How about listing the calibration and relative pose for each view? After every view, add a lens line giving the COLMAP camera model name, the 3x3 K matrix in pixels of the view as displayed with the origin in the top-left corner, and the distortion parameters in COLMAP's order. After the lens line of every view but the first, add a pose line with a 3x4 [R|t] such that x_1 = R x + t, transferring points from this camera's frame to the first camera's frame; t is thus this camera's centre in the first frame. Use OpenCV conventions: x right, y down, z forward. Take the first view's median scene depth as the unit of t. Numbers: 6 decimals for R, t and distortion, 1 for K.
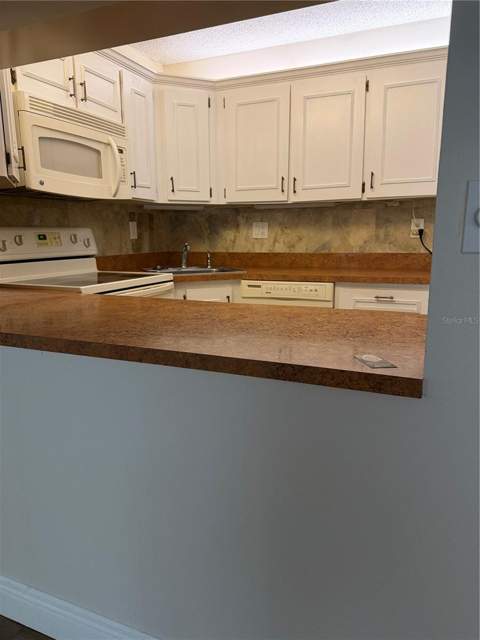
lens RADIAL K [[458.9, 0, 240.0], [0, 458.9, 320.0], [0, 0, 1]] dist [0.189139, -0.291947]
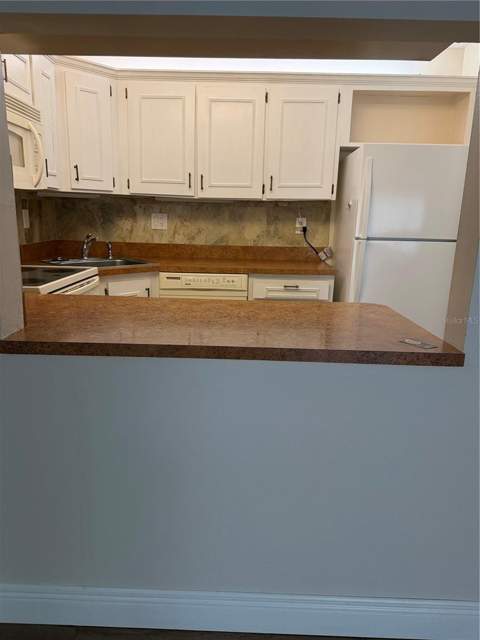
lens RADIAL K [[458.9, 0, 240.0], [0, 458.9, 320.0], [0, 0, 1]] dist [0.189139, -0.291947]
pose [[0.924251, -0.057595, 0.377416, -0.212450], [0.042654, 0.997944, 0.047836, -0.020935], [-0.379395, -0.028114, 0.924808, -0.024397]]
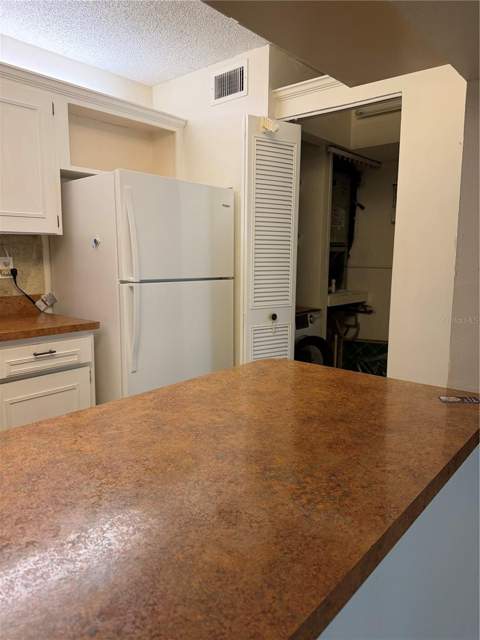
lens RADIAL K [[458.9, 0, 240.0], [0, 458.9, 320.0], [0, 0, 1]] dist [0.189139, -0.291947]
pose [[0.308969, -0.127027, 0.942551, -0.305612], [0.172604, 0.982072, 0.075774, -0.091537], [-0.935279, 0.139276, 0.325355, 0.328745]]
